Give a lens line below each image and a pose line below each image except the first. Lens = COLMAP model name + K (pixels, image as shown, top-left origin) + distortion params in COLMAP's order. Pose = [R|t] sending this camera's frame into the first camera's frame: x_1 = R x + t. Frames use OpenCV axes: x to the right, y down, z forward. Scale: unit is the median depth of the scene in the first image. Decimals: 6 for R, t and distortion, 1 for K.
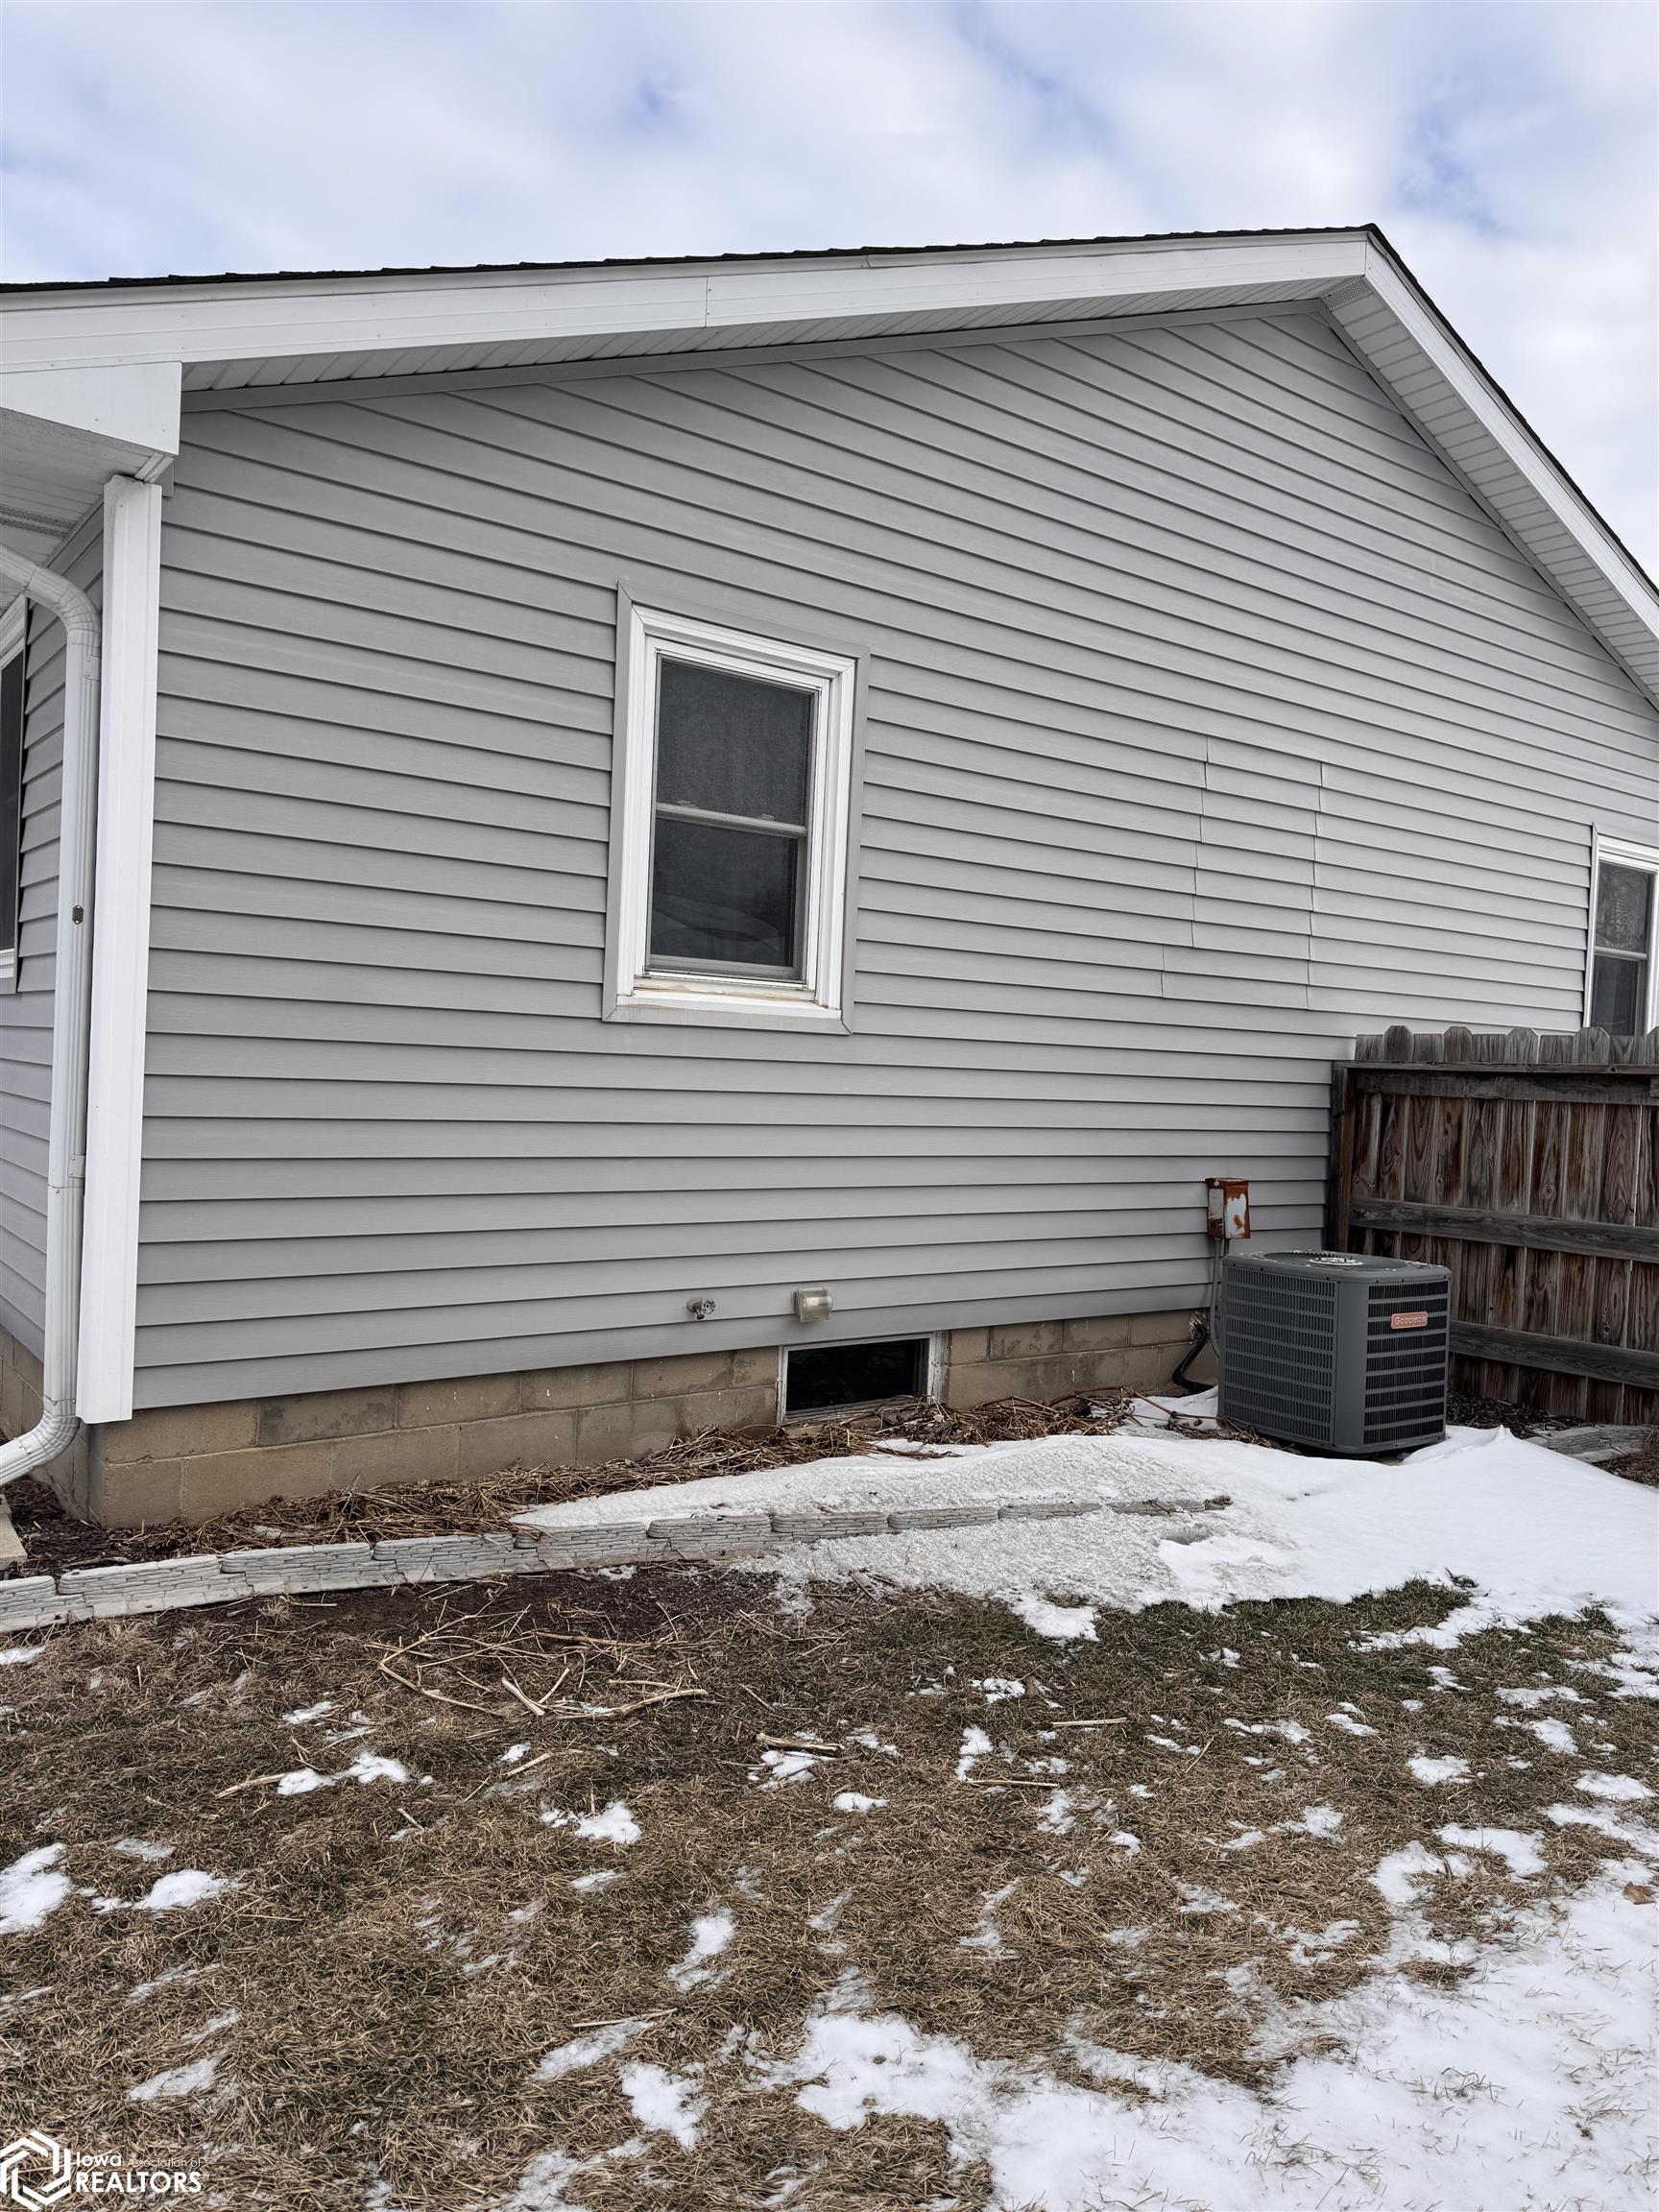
lens RADIAL K [[1571.1, 0, 826.8], [0, 1571.1, 1107.1], [0, 0, 1]] dist [0.071938, -0.085525]
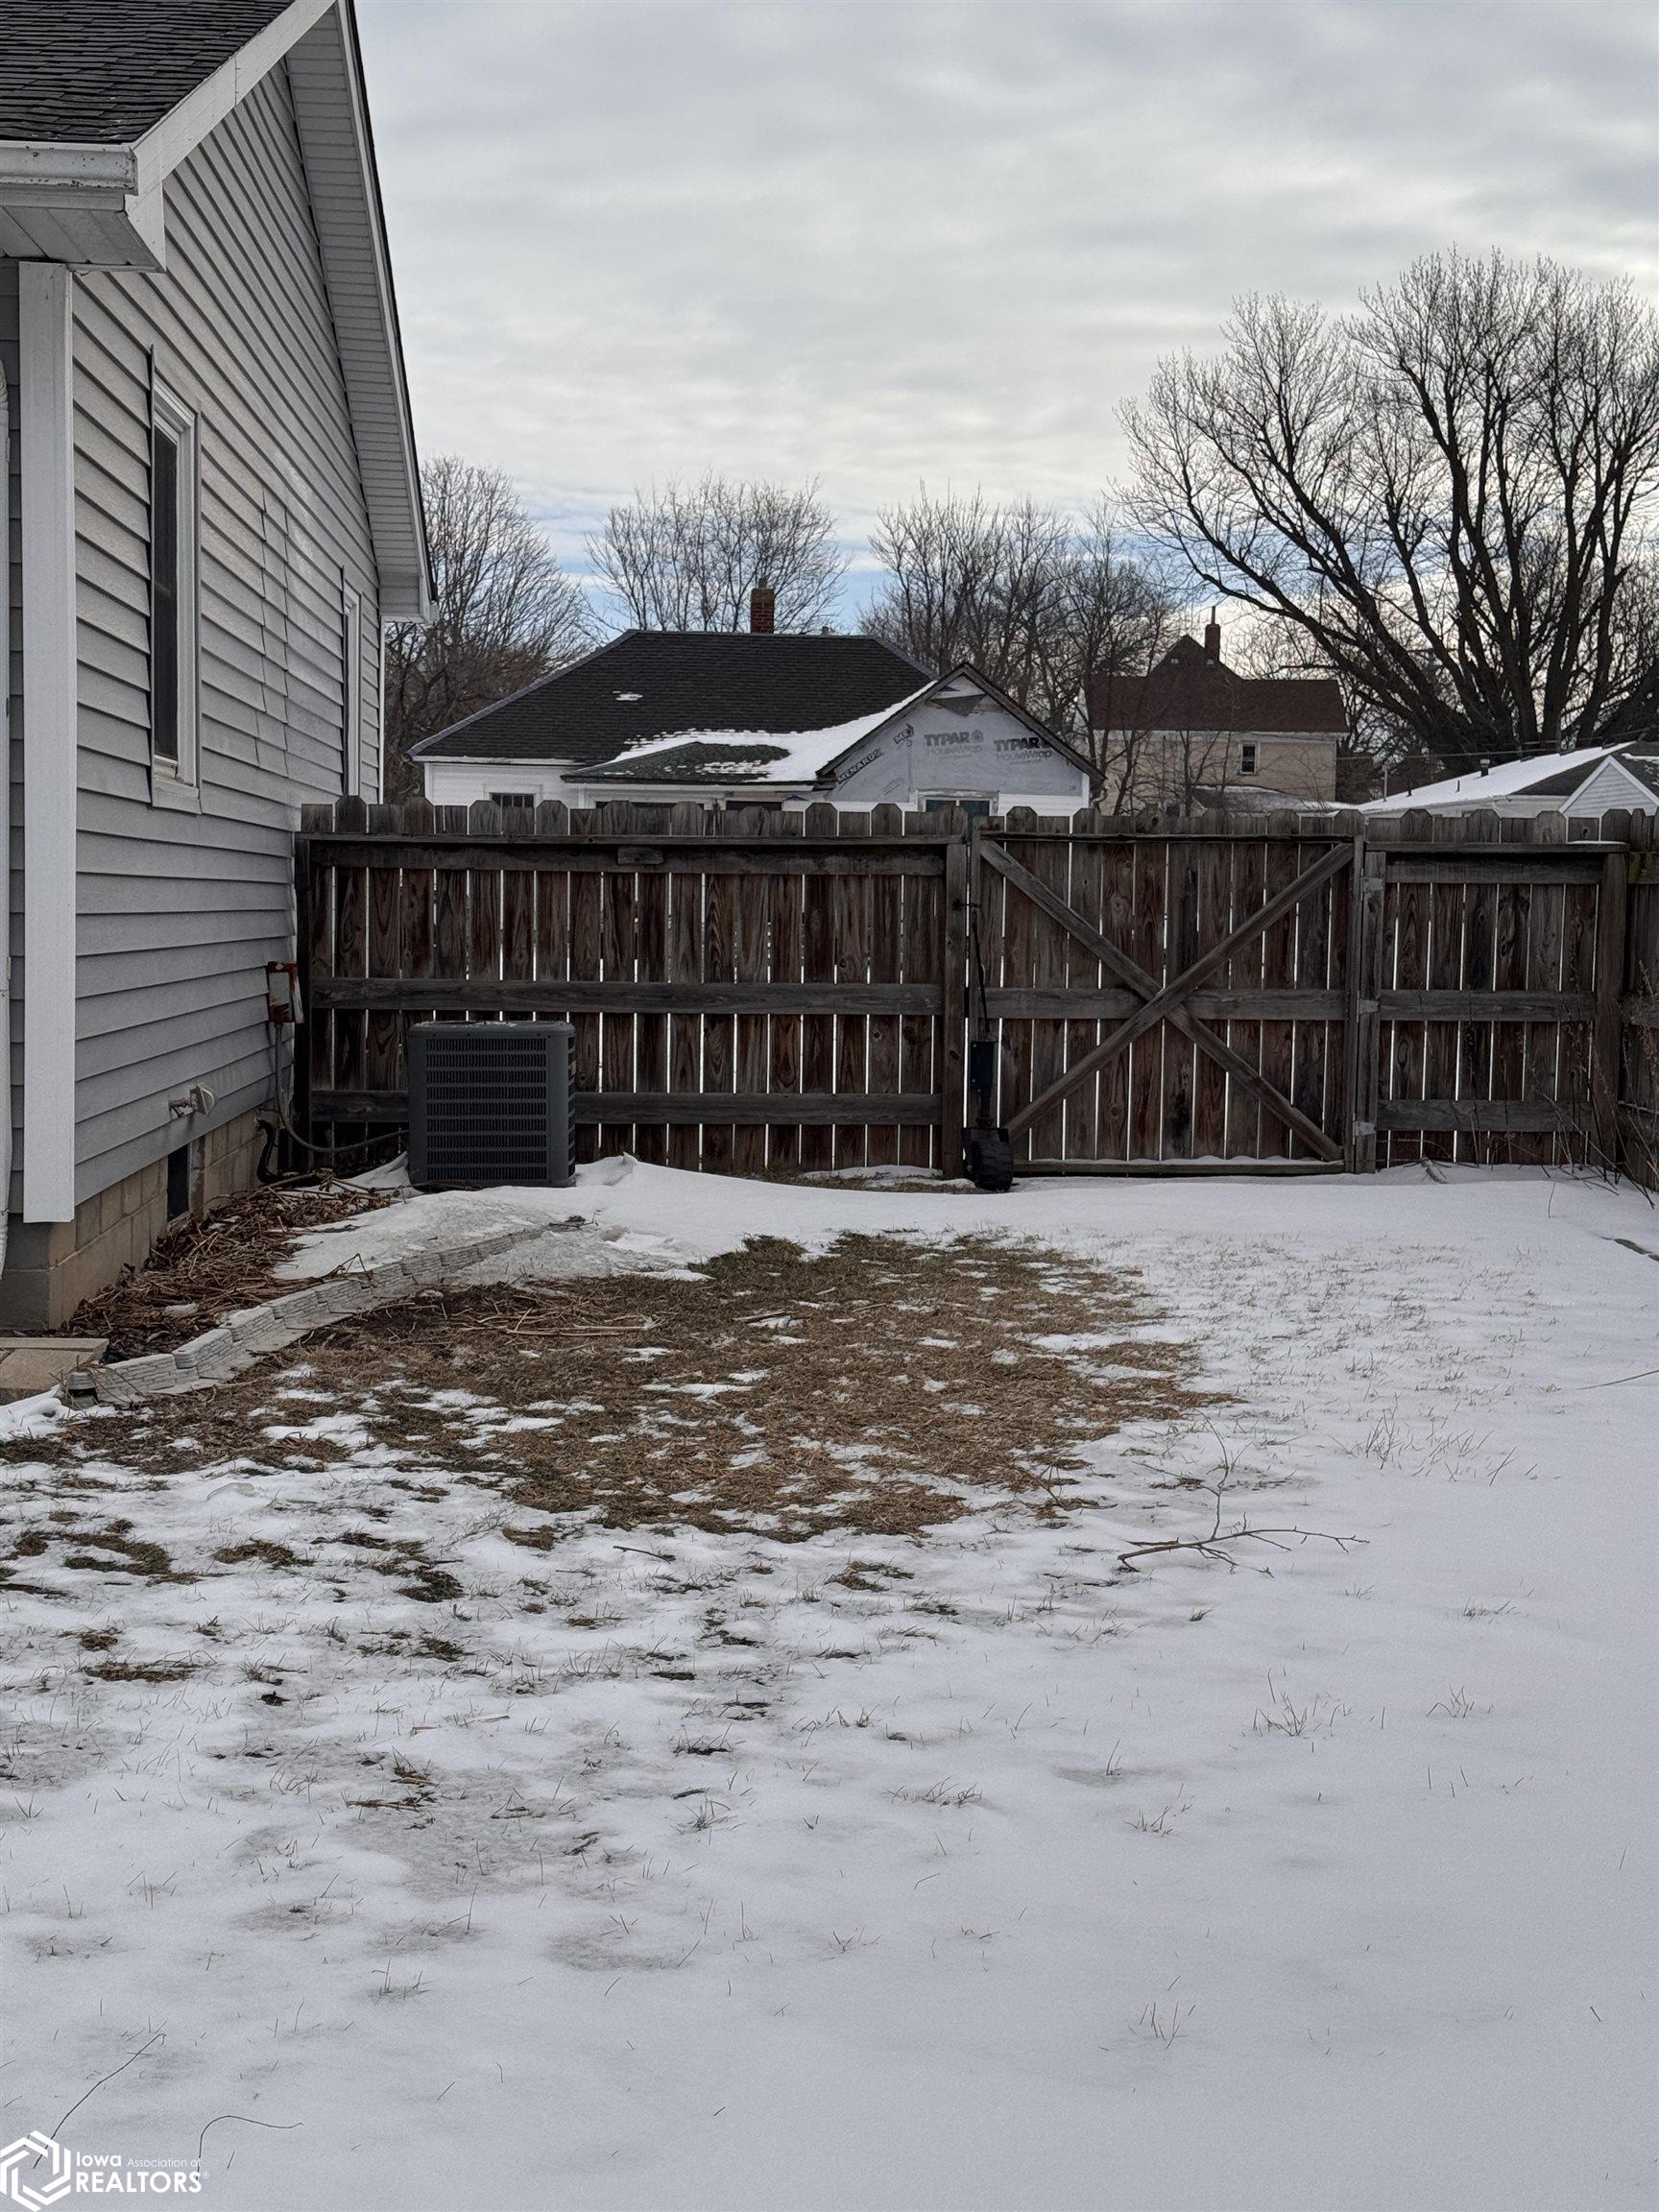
lens RADIAL K [[3089.6, 0, 831.4], [0, 3089.6, 1107.7], [0, 0, 1]] dist [0.021473, 0.000000]
pose [[0.540582, -0.087840, 0.836693, -1.109387], [0.029856, 0.995911, 0.085265, -0.014877], [-0.840762, -0.021112, 0.540994, -0.269876]]
